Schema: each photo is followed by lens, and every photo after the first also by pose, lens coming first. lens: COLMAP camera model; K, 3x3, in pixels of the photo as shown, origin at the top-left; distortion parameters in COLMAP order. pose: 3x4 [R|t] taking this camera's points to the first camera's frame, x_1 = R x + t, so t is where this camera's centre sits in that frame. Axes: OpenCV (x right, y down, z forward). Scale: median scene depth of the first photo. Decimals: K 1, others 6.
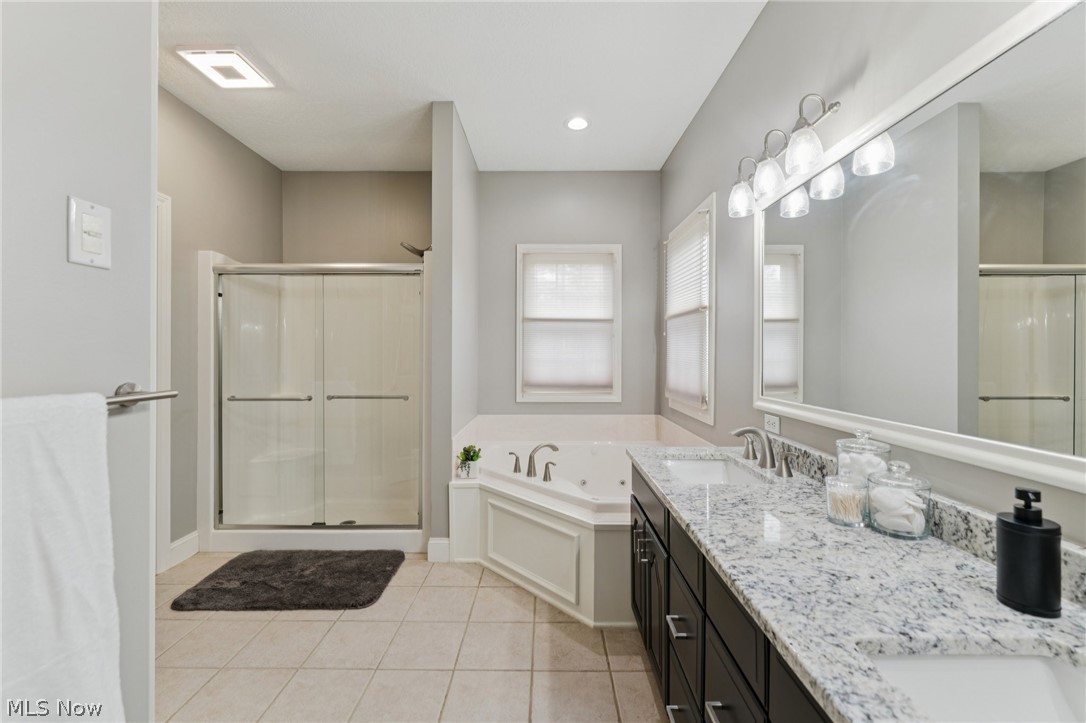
lens RADIAL K [[439.2, 0, 539.8], [0, 439.2, 347.4], [0, 0, 1]] dist [-0.000623, -0.000556]
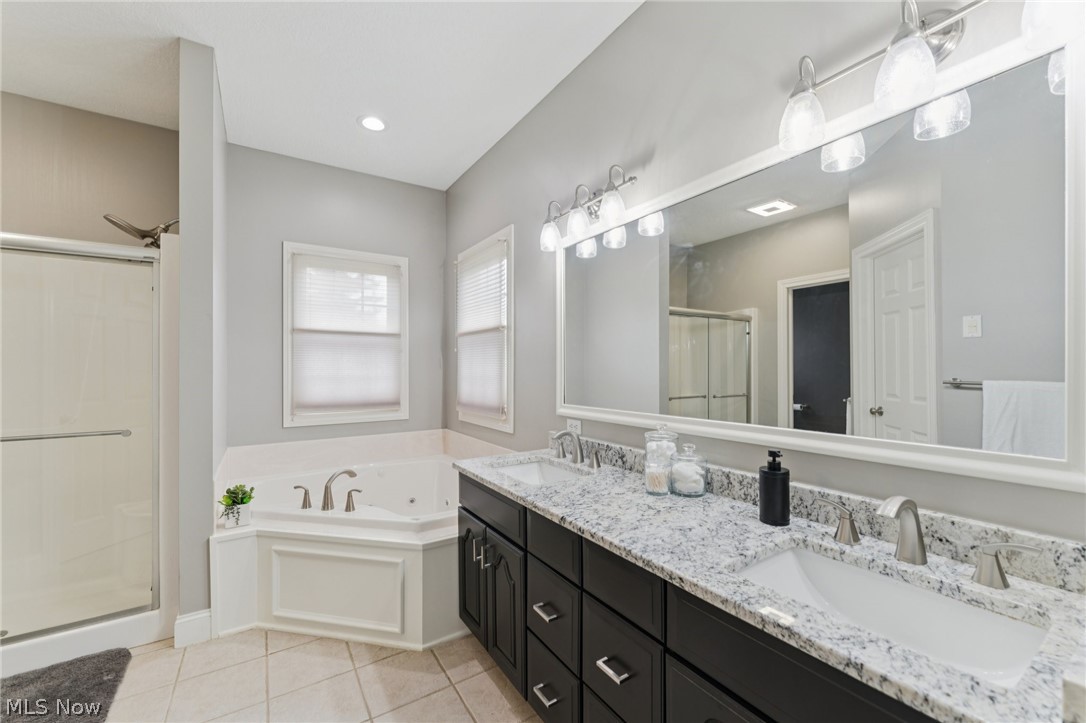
lens RADIAL K [[436.5, 0, 539.8], [0, 436.5, 361.6], [0, 0, 1]] dist [-0.000171, -0.000172]
pose [[0.834012, 0.003775, 0.551733, -0.198608], [-0.001794, 0.999990, -0.004129, 0.000321], [-0.551743, 0.002454, 0.834011, 0.046870]]
